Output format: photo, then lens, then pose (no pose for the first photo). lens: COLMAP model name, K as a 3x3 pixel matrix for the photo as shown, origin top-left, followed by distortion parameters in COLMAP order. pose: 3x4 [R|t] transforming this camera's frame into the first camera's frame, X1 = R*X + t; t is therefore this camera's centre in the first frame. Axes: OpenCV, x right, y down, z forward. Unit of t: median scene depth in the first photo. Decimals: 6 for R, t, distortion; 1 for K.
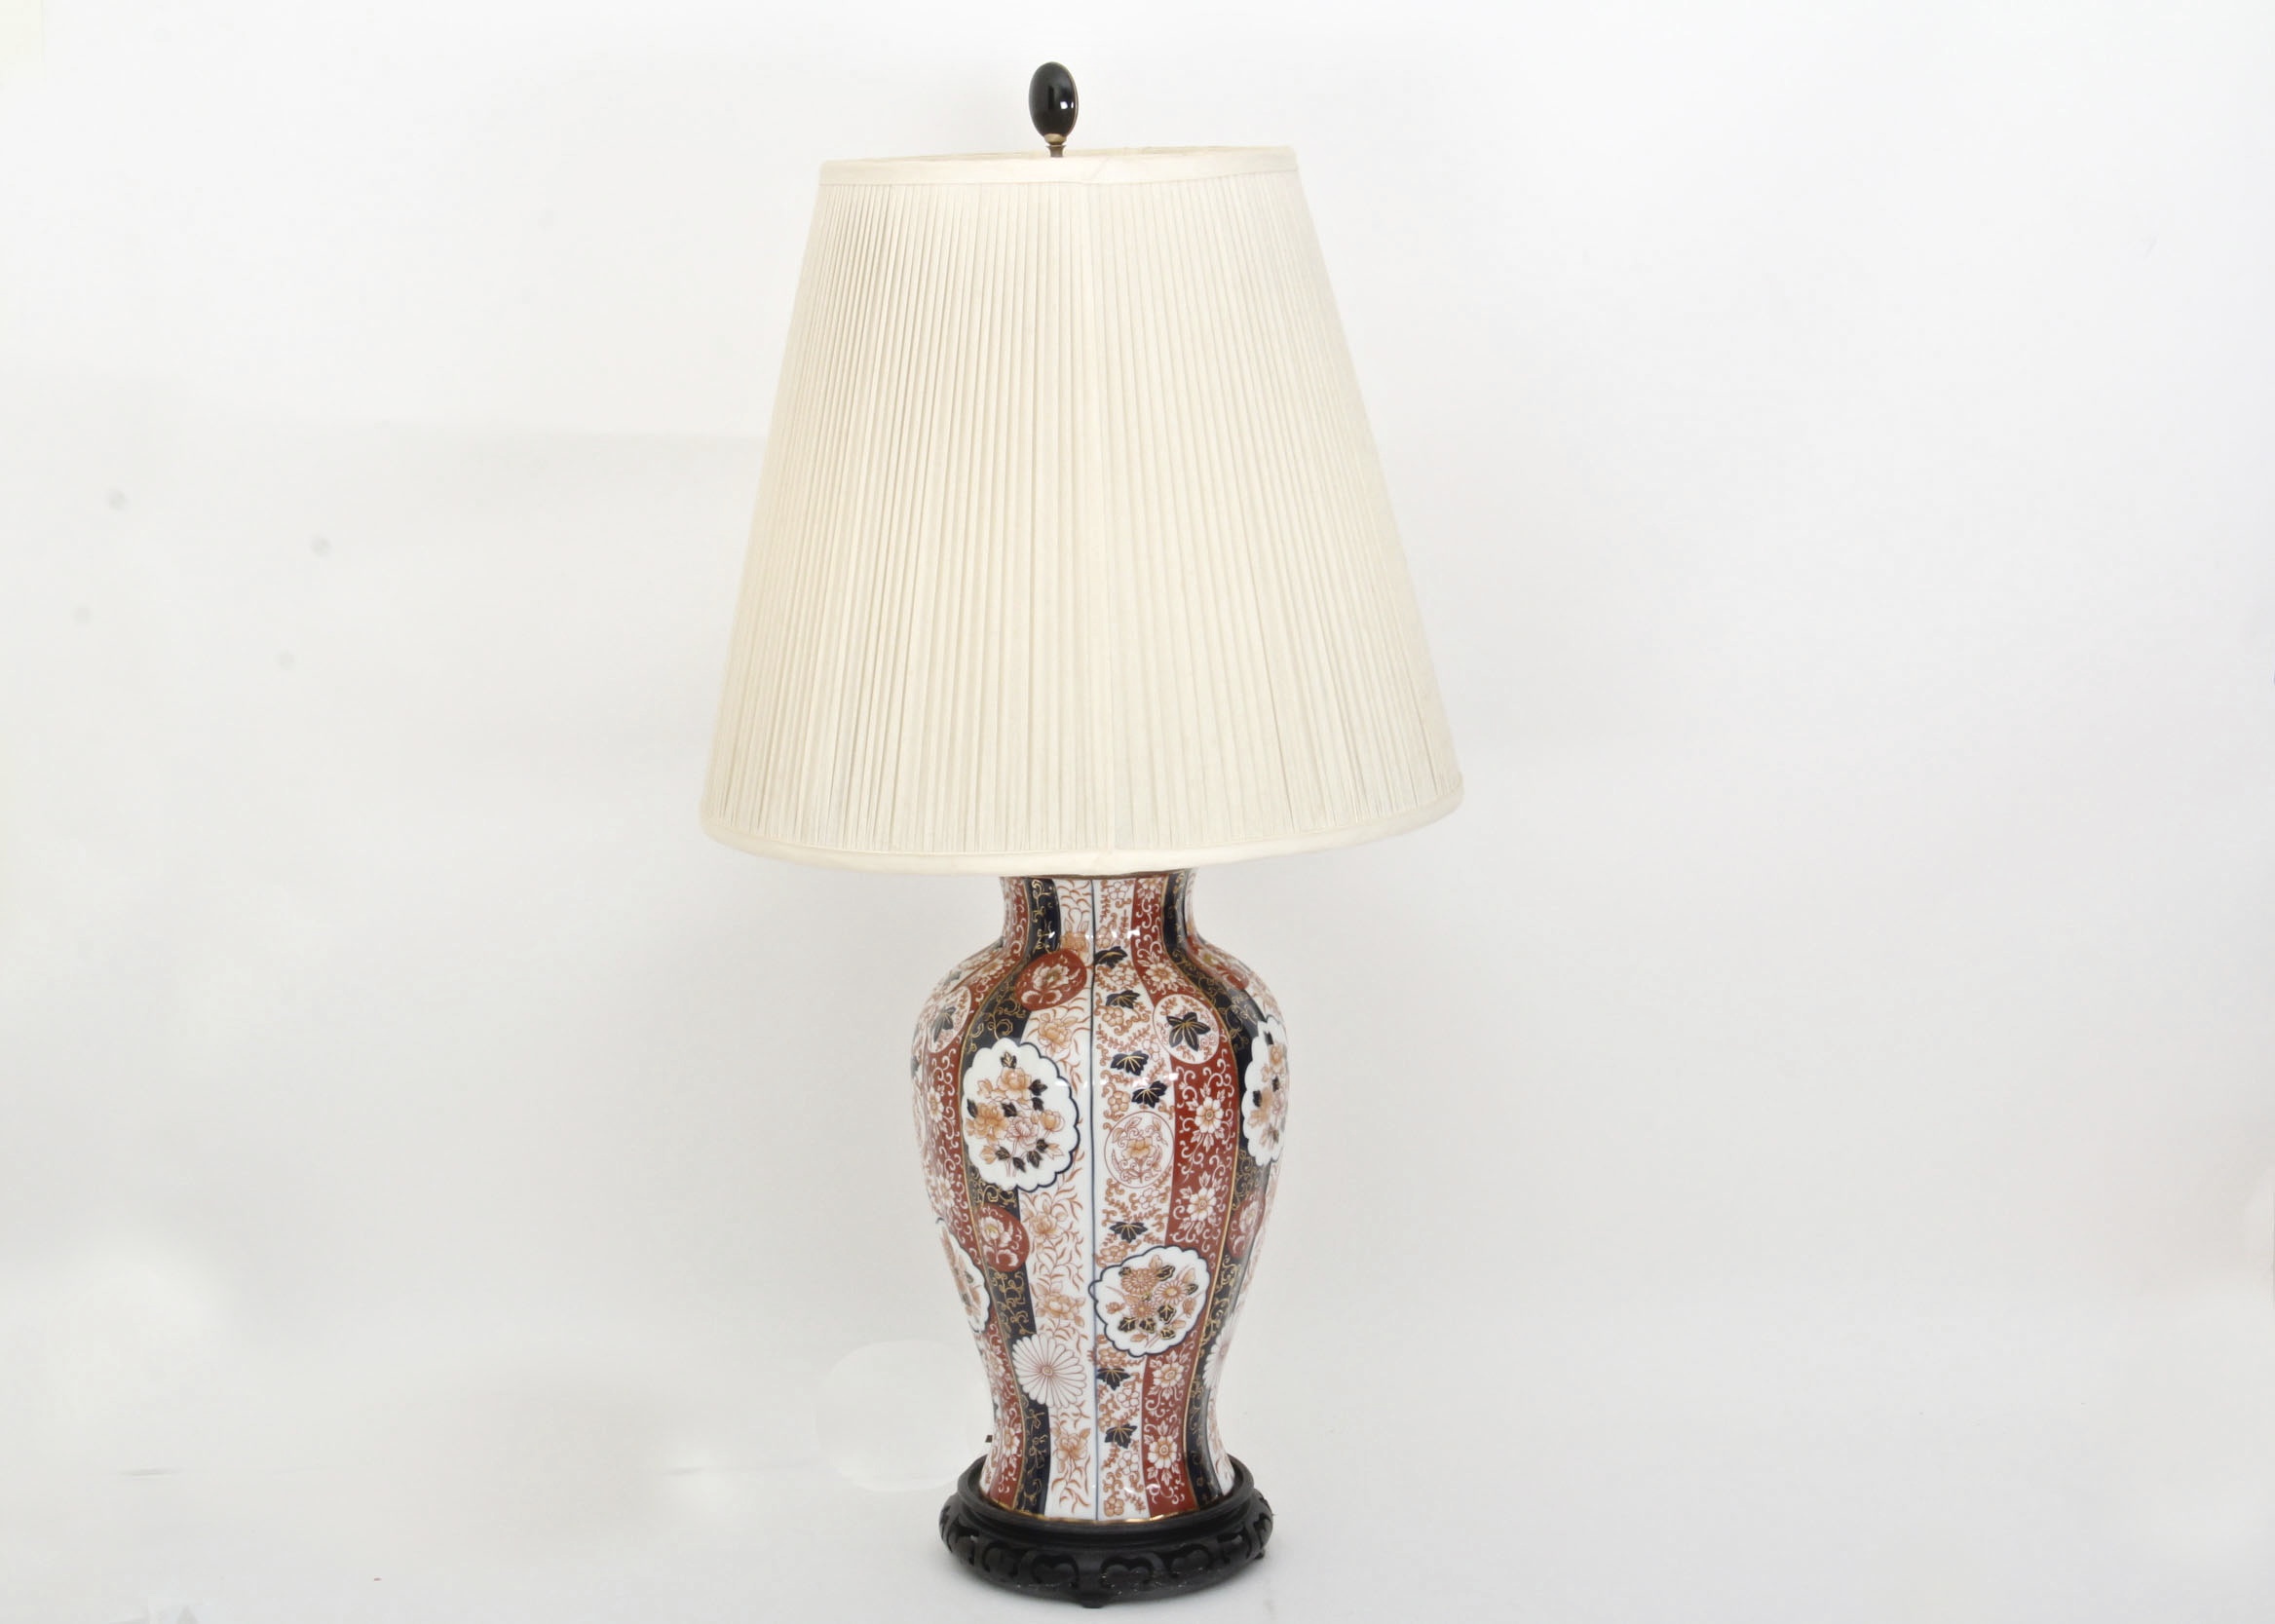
lens RADIAL K [[4451.2, 0, 1111.5], [0, 4451.2, 852.9], [0, 0, 1]] dist [0.165901, 0.000000]
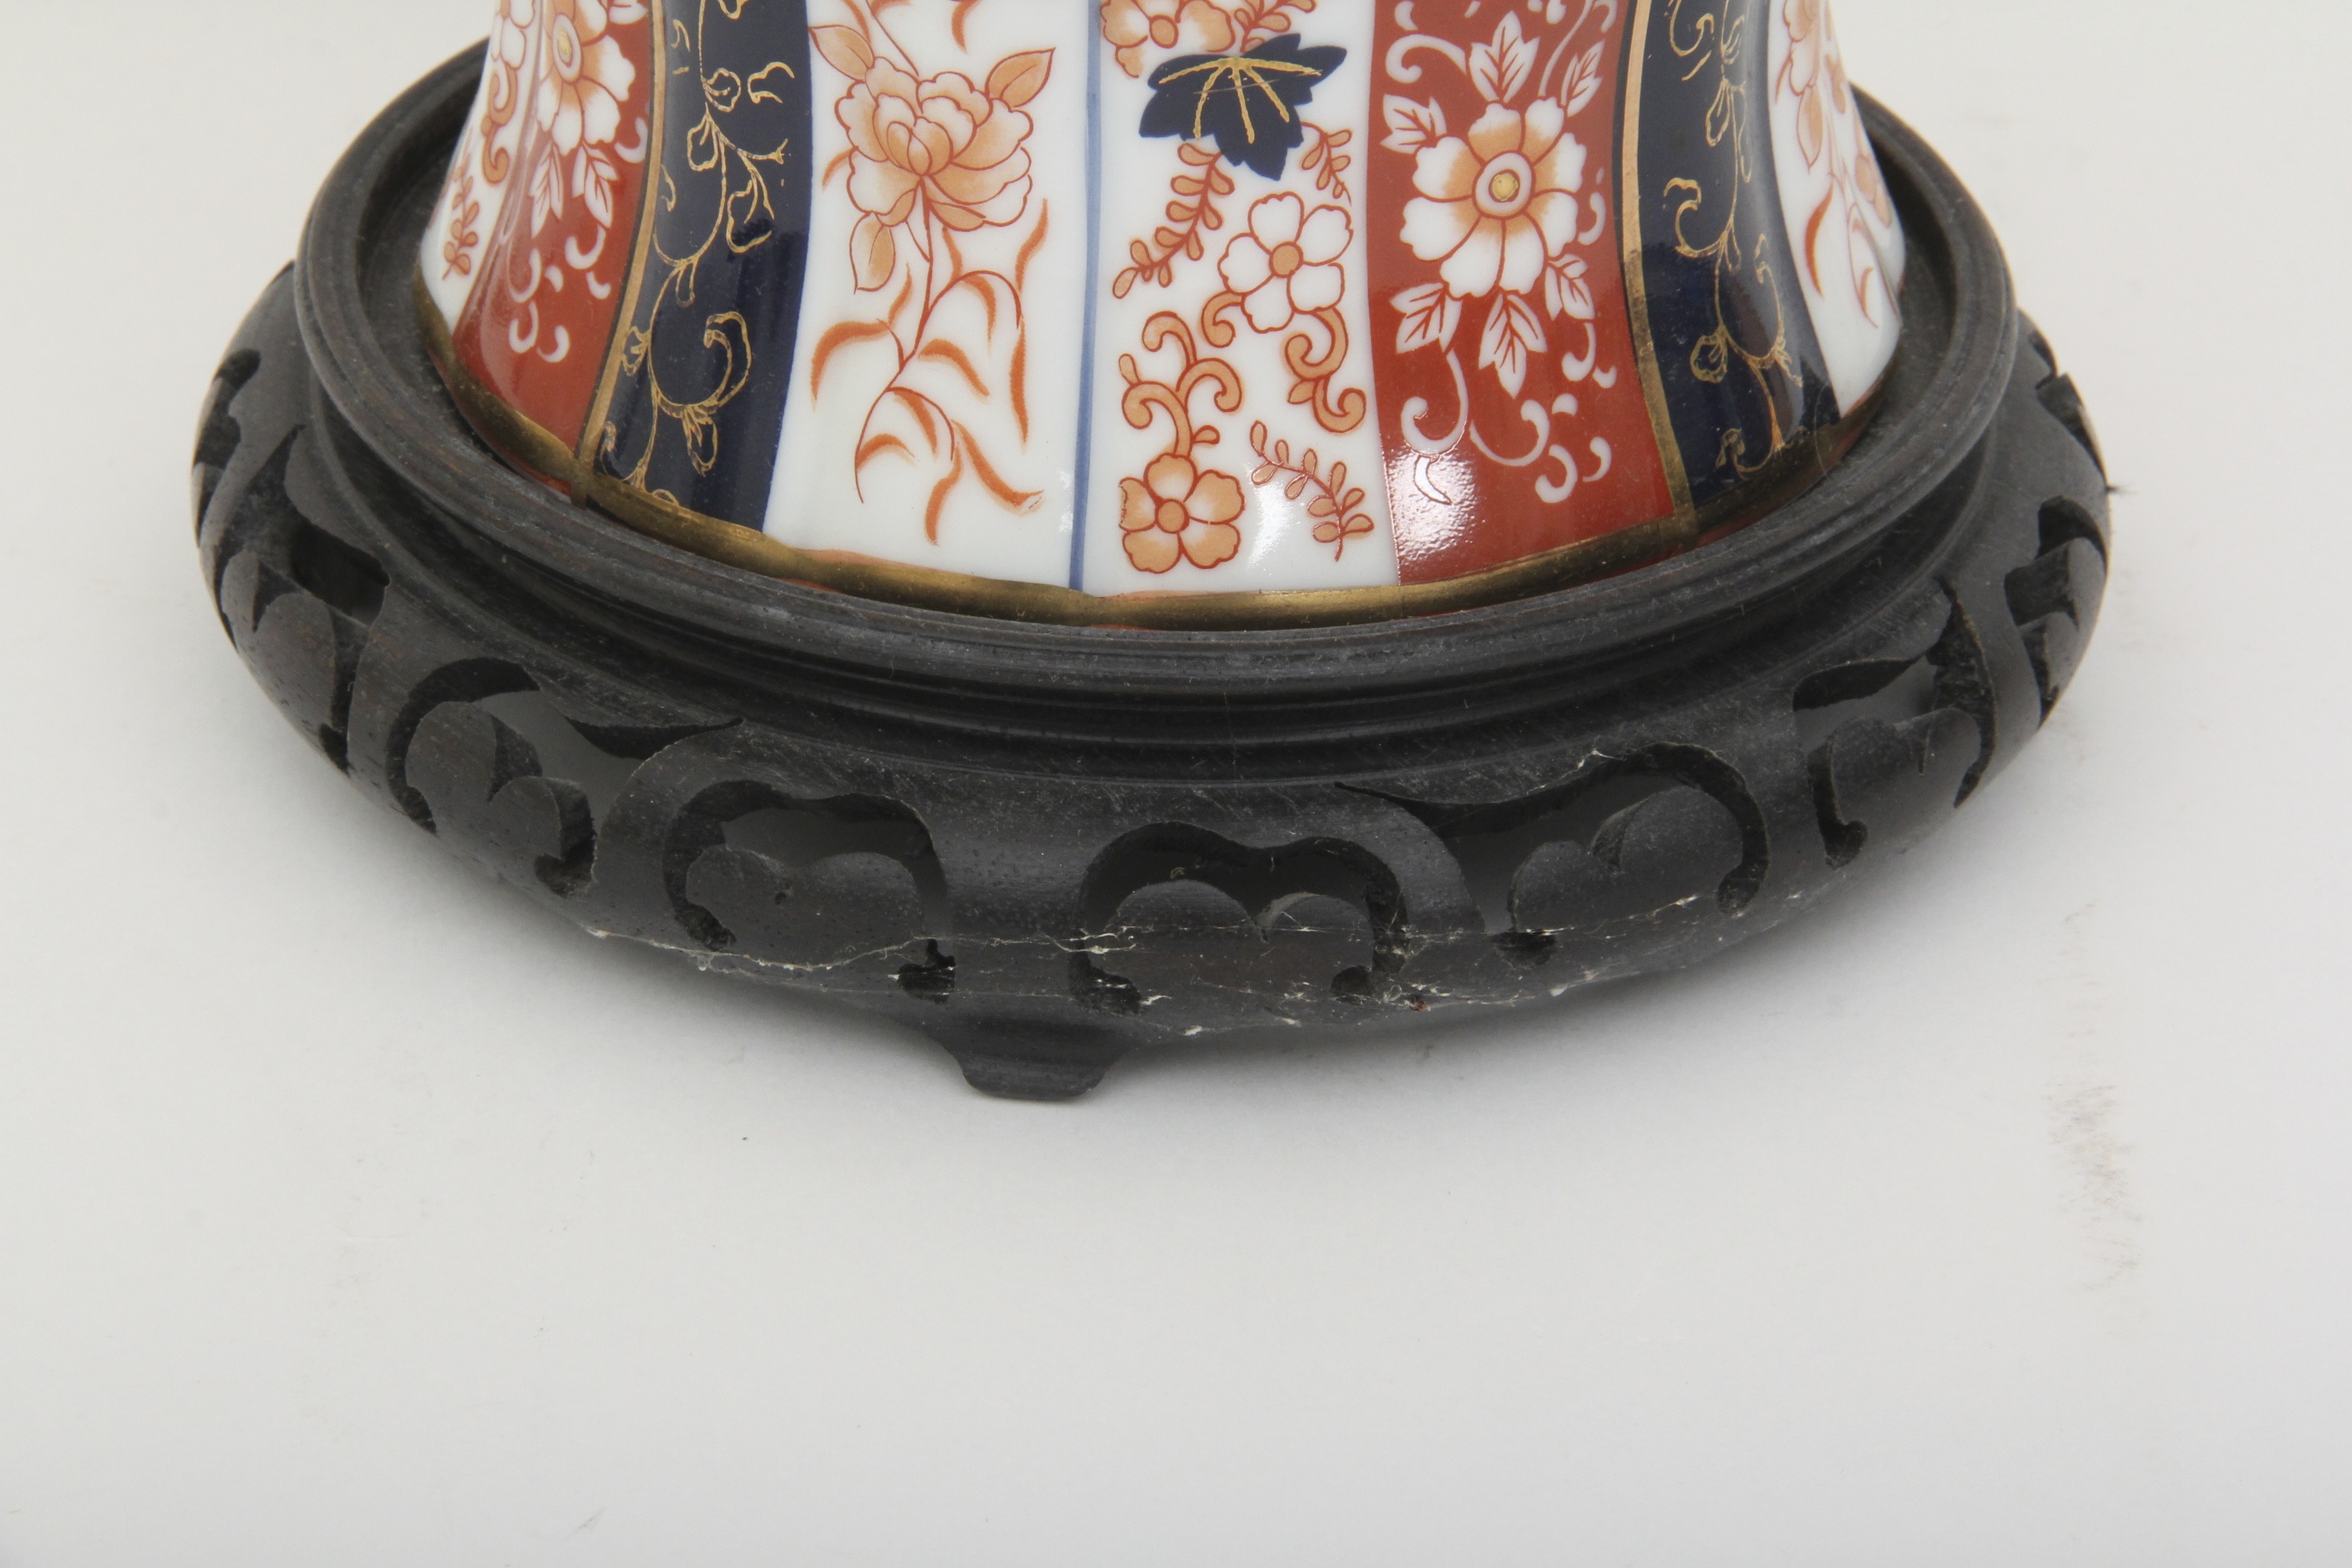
lens RADIAL K [[8745.9, 0, 1184.4], [0, 8745.9, 783.8], [0, 0, 1]] dist [0.611806, 0.000000]
pose [[0.998805, 0.046574, -0.014792, 0.005877], [-0.039501, 0.947704, 0.316697, 0.053304], [0.028769, -0.315734, 0.948411, 0.689059]]
